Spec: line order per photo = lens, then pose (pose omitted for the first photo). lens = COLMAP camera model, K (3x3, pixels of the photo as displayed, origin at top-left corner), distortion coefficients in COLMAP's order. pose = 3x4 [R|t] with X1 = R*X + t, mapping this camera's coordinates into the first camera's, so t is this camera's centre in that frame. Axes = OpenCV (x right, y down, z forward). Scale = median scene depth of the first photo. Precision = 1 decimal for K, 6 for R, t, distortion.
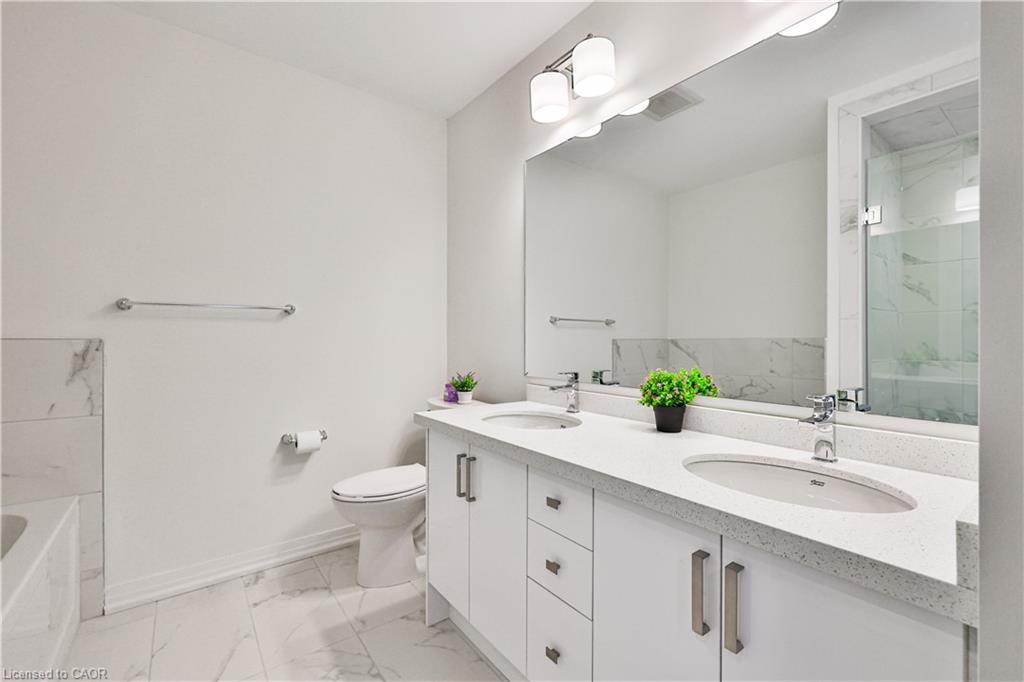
lens RADIAL K [[441.3, 0, 517.1], [0, 441.3, 340.6], [0, 0, 1]] dist [-0.000383, 0.000700]
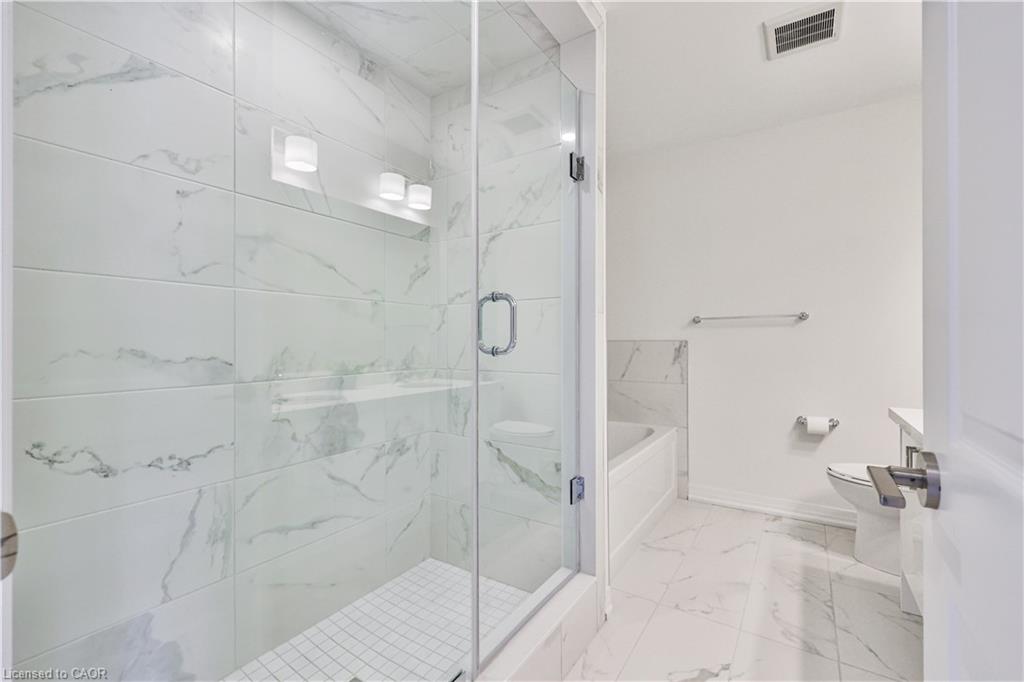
lens RADIAL K [[430.1, 0, 517.0], [0, 430.1, 340.2], [0, 0, 1]] dist [0.002228, -0.000769]
pose [[0.337327, -0.004599, -0.941376, 0.427792], [0.000582, 0.999989, -0.004677, 0.003202], [0.941387, 0.001030, 0.337326, -0.200832]]
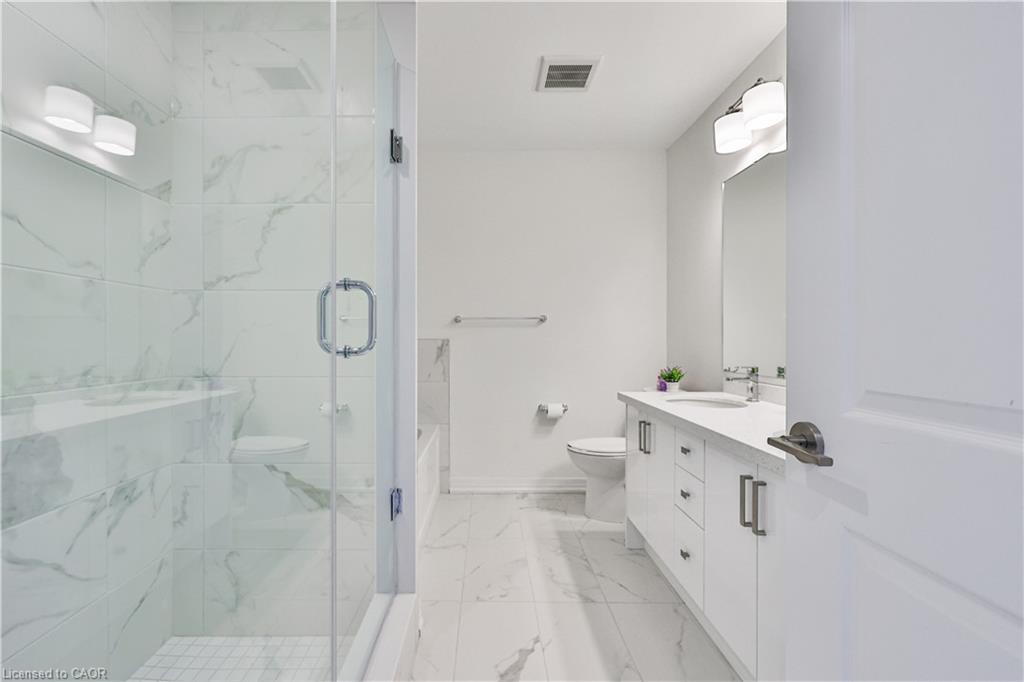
lens RADIAL K [[444.8, 0, 478.7], [0, 444.8, 340.9], [0, 0, 1]] dist [0.002551, -0.000178]
pose [[0.785988, 0.000292, -0.618241, 0.269291], [-0.000202, 1.000000, 0.000216, 0.003318], [0.618241, -0.000045, 0.785988, -0.341484]]
